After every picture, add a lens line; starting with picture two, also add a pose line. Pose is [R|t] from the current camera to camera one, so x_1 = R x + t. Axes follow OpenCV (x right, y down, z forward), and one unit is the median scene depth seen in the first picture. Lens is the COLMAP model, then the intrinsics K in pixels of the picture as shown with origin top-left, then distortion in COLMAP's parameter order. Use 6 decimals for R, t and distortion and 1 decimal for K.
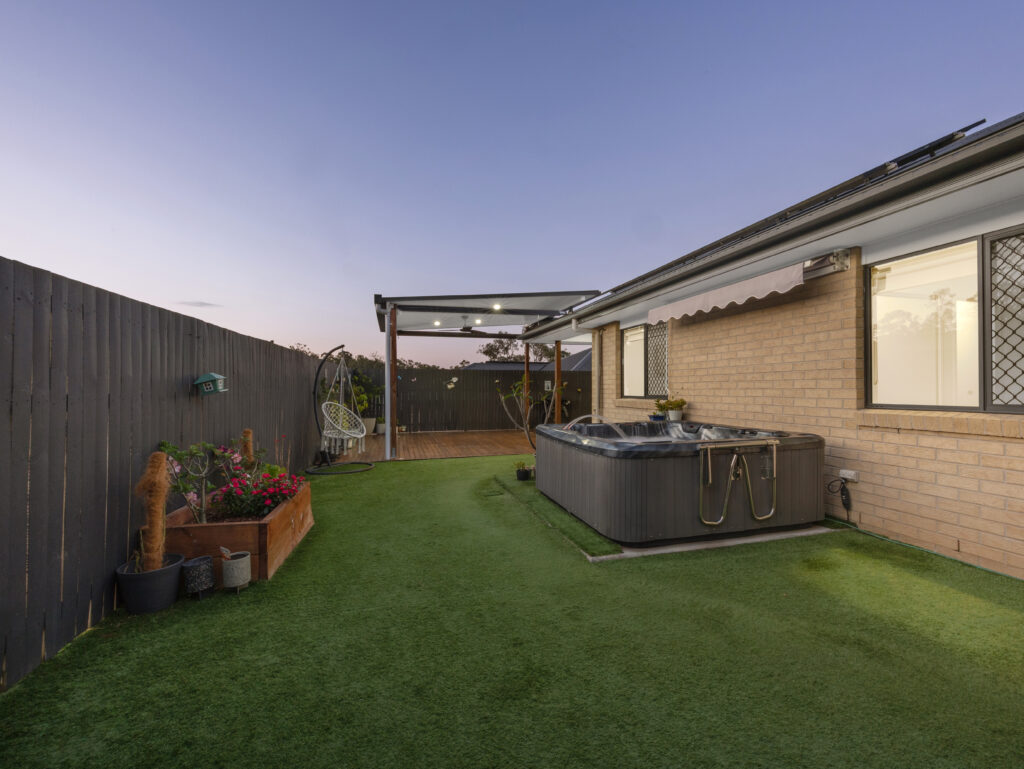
lens RADIAL K [[438.5, 0, 510.8], [0, 438.5, 384.9], [0, 0, 1]] dist [-0.001469, -0.000077]
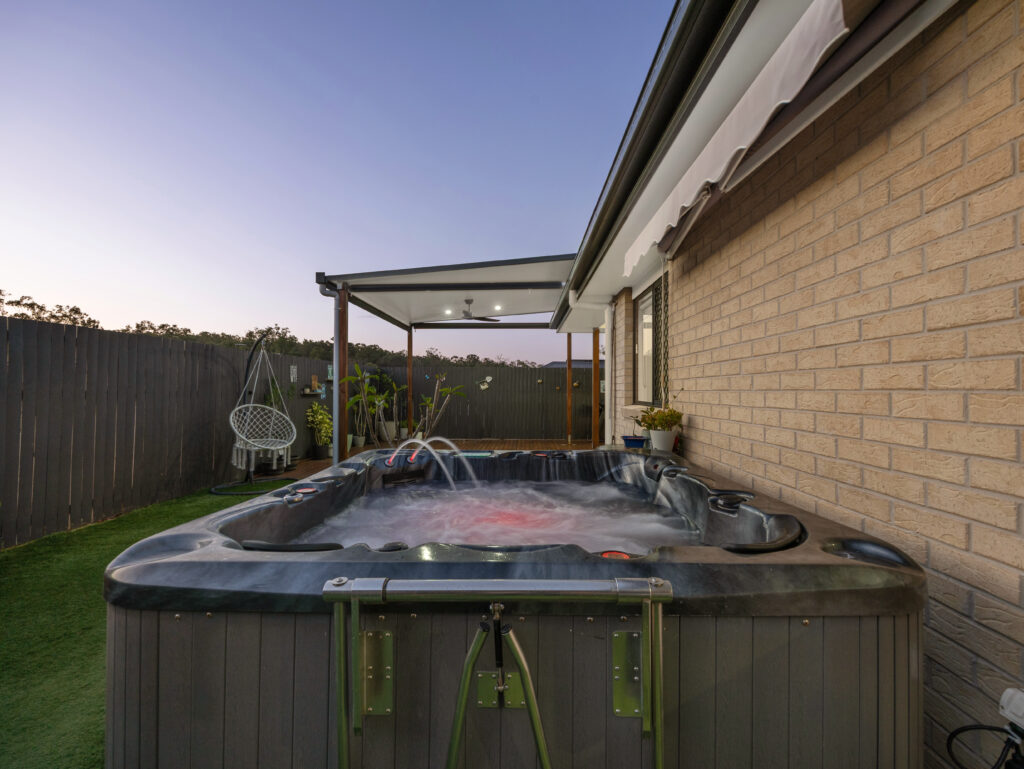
lens RADIAL K [[438.5, 0, 510.8], [0, 438.5, 384.9], [0, 0, 1]] dist [-0.001469, -0.000077]
pose [[0.958707, 0.002195, -0.284386, 0.426999], [-0.003354, 0.999988, -0.003591, 0.006125], [0.284375, 0.004396, 0.958703, 0.520680]]
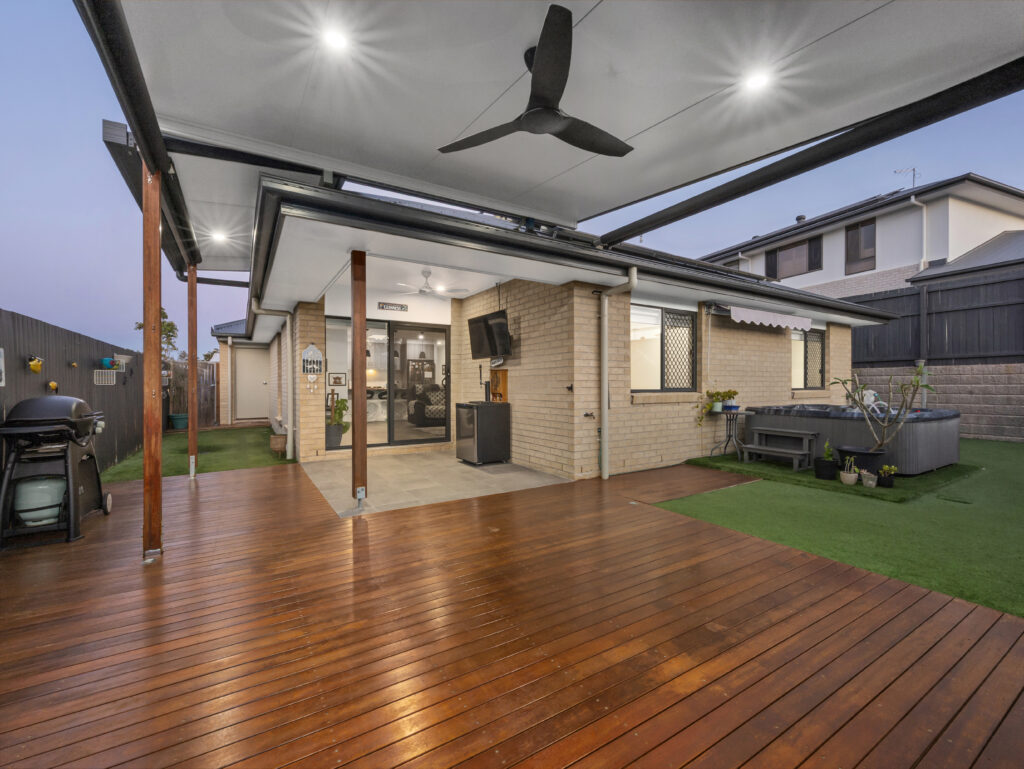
lens RADIAL K [[425.5, 0, 489.5], [0, 425.5, 384.2], [0, 0, 1]] dist [-0.000147, -0.000029]
pose [[-0.262299, -0.007845, 0.964955, -0.675754], [-0.008190, 0.999949, 0.005904, 0.019147], [-0.964952, -0.006354, -0.262350, 2.348304]]
